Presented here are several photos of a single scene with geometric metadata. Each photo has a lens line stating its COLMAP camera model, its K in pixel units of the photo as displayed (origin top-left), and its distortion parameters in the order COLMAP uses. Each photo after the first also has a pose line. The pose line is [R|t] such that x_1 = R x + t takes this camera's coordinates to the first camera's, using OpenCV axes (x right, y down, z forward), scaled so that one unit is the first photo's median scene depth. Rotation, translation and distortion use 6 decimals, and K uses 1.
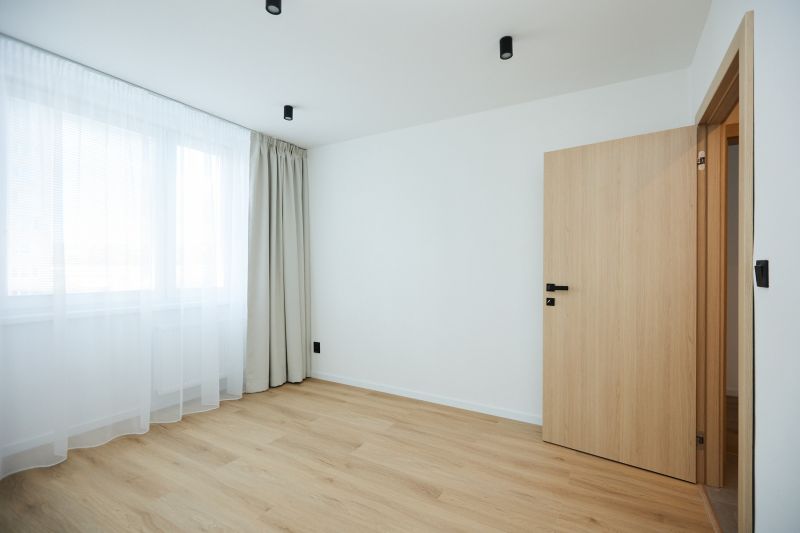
lens RADIAL K [[366.7, 0, 397.8], [0, 366.7, 269.4], [0, 0, 1]] dist [0.001140, 0.000259]
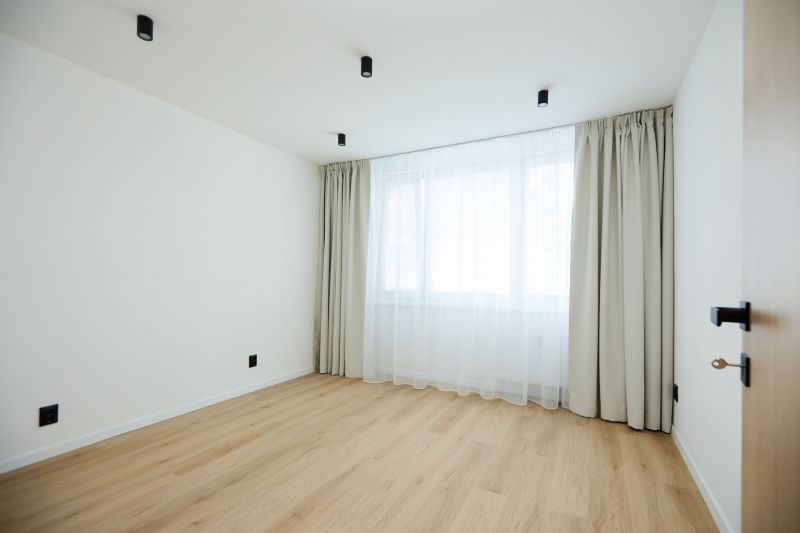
lens RADIAL K [[360.2, 0, 404.2], [0, 360.2, 283.4], [0, 0, 1]] dist [-0.001075, -0.000150]
pose [[0.050177, 0.005585, -0.998725, 0.615819], [-0.012125, 0.999914, 0.004982, 0.021023], [0.998667, 0.011859, 0.050240, 0.695006]]
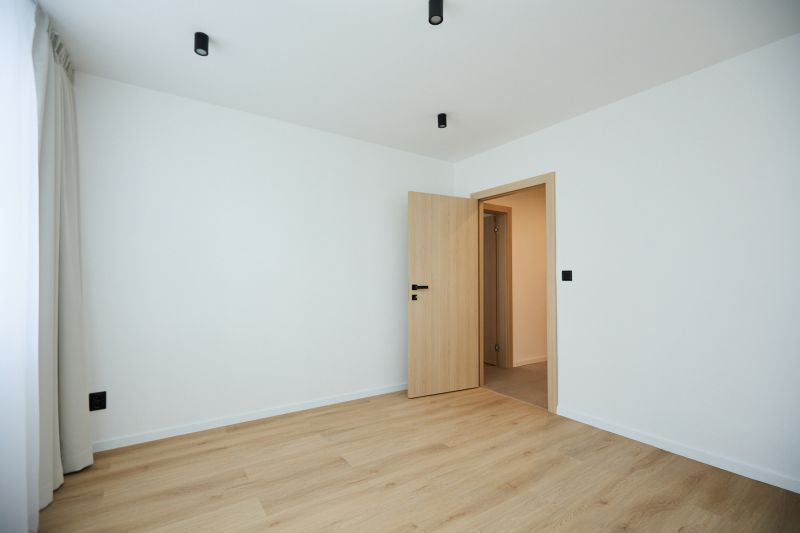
lens RADIAL K [[366.7, 0, 397.8], [0, 366.7, 269.4], [0, 0, 1]] dist [0.001140, 0.000259]
pose [[0.428703, 0.016521, 0.903294, -0.837693], [-0.001219, 0.999842, -0.017709, 0.005575], [-0.903445, 0.006491, 0.428656, 0.425077]]
